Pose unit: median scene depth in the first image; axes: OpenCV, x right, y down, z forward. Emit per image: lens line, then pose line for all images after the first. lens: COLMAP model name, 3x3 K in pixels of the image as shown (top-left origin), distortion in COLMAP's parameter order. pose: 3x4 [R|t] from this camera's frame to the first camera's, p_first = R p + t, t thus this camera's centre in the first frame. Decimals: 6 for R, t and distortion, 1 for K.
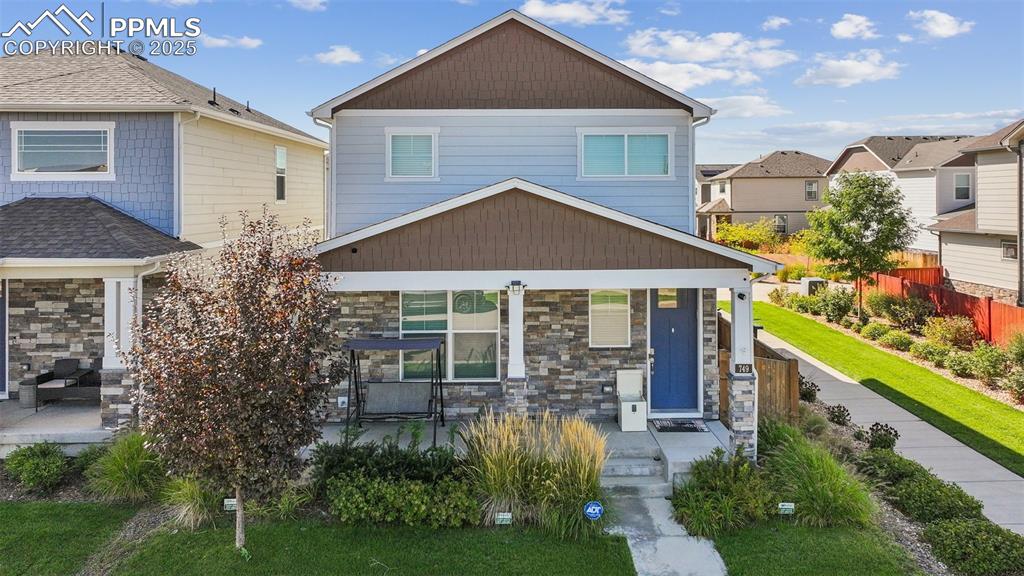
lens RADIAL K [[738.3, 0, 509.0], [0, 738.3, 234.0], [0, 0, 1]] dist [0.004108, 0.003068]
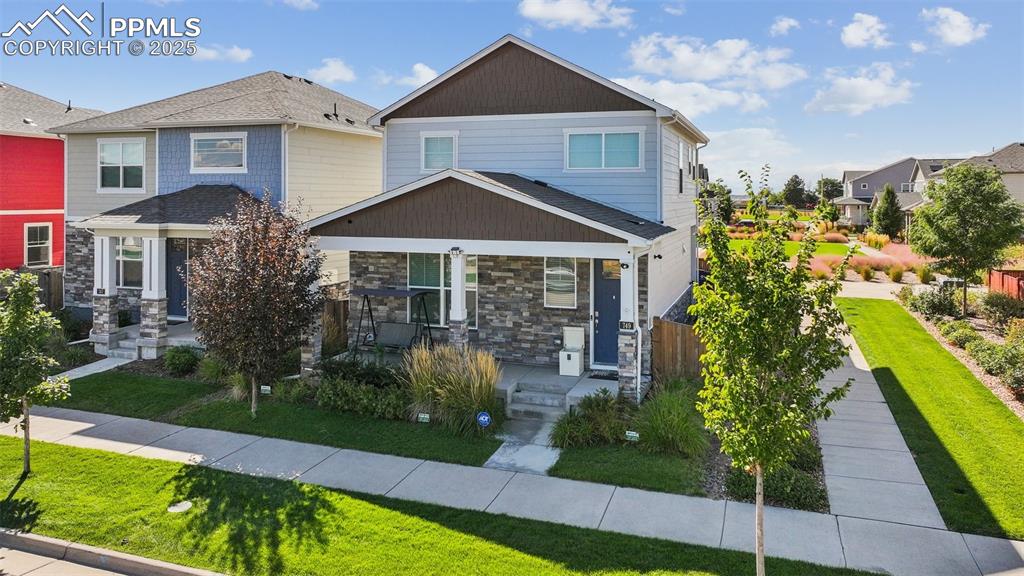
lens RADIAL K [[729.9, 0, 507.3], [0, 729.9, 248.0], [0, 0, 1]] dist [0.001450, 0.001578]
pose [[0.939083, 0.033108, -0.342092, 0.464509], [-0.025142, 0.999300, 0.027694, 0.022357], [0.342770, -0.017406, 0.939258, -0.168884]]
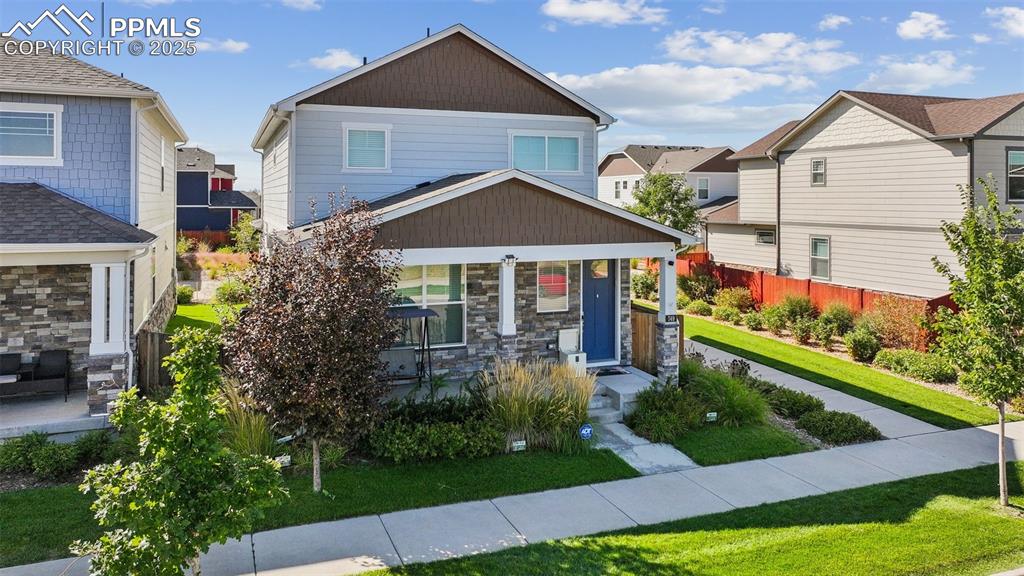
lens RADIAL K [[742.8, 0, 502.9], [0, 742.8, 244.2], [0, 0, 1]] dist [0.005704, -0.001211]
pose [[0.940883, -0.014902, 0.338403, -0.351108], [0.011214, 0.999855, 0.012851, 0.025732], [-0.338546, -0.008297, 0.940913, -0.119926]]
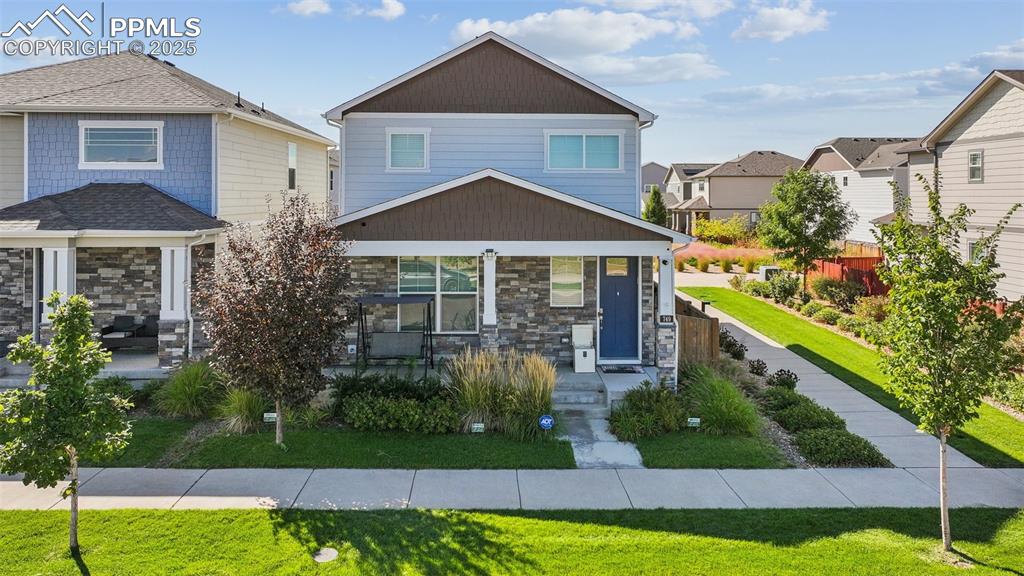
lens RADIAL K [[742.8, 0, 502.9], [0, 742.8, 244.2], [0, 0, 1]] dist [0.005704, -0.001211]
pose [[0.999965, 0.007529, 0.003704, 0.023303], [-0.007583, 0.999859, 0.014950, 0.030407], [-0.003591, -0.014977, 0.999881, -0.247133]]
